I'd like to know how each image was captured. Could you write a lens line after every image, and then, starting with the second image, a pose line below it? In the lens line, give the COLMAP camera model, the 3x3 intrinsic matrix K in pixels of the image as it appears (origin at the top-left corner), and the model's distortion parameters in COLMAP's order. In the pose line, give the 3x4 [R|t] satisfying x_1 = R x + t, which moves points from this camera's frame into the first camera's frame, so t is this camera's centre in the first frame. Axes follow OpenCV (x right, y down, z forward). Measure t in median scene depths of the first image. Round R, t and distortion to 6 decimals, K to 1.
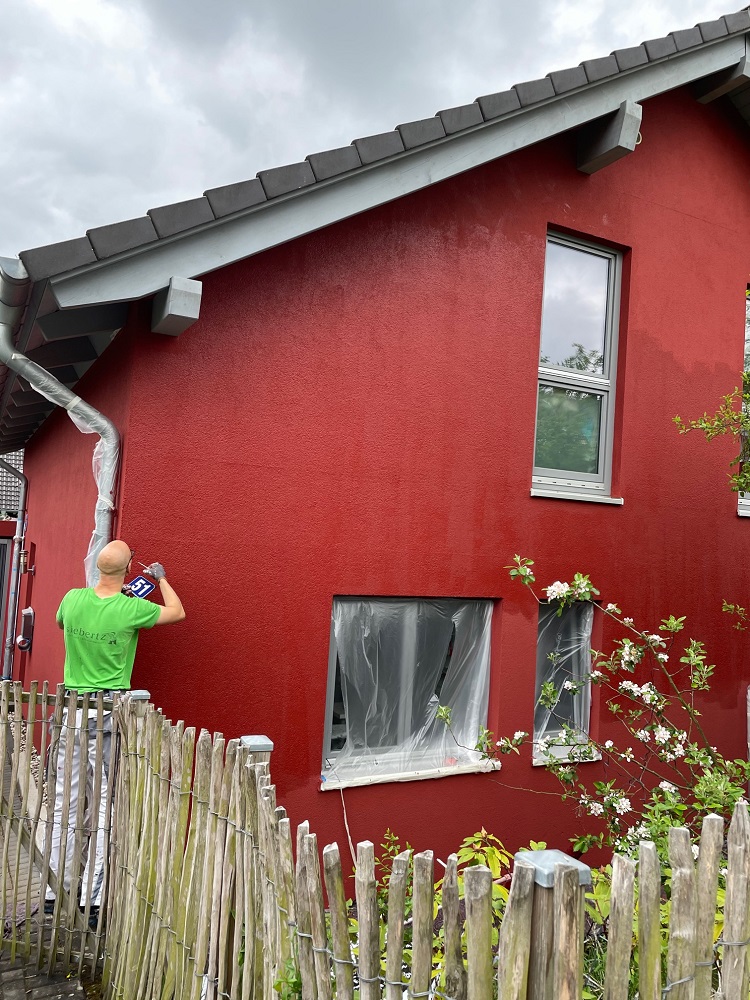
lens RADIAL K [[772.0, 0, 375.4], [0, 772.0, 496.8], [0, 0, 1]] dist [0.082640, -0.114023]
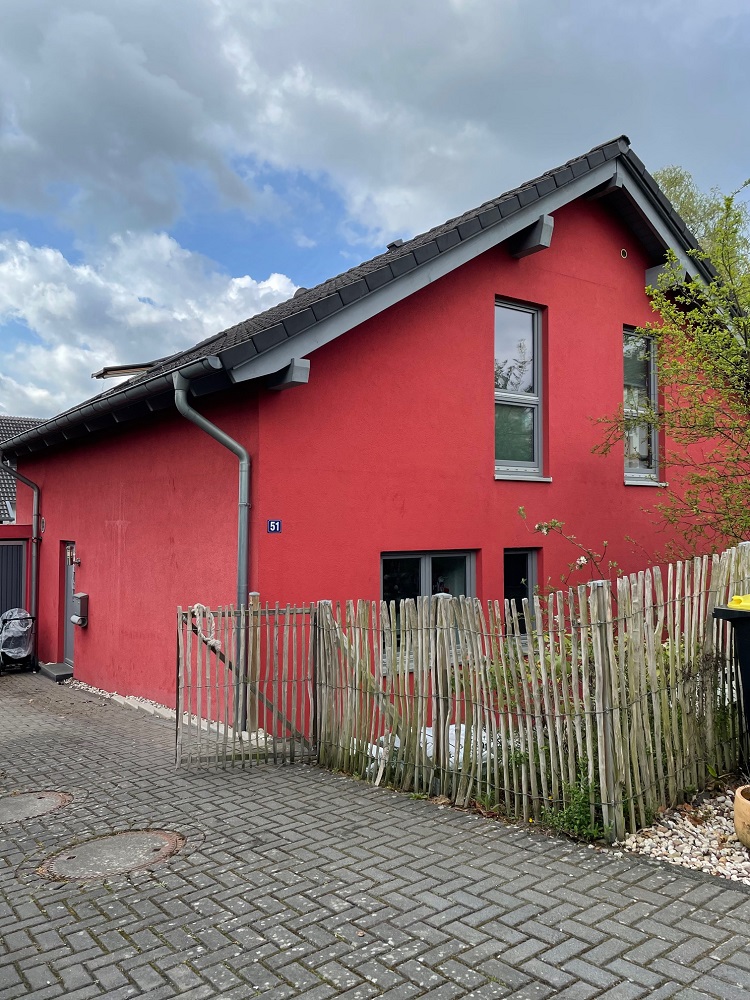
lens RADIAL K [[772.0, 0, 375.8], [0, 772.0, 501.6], [0, 0, 1]] dist [0.082640, -0.114023]
pose [[0.988516, -0.058496, 0.139337, -0.239821], [0.054611, 0.998009, 0.031545, -0.017874], [-0.140905, -0.023573, 0.989742, -0.454676]]
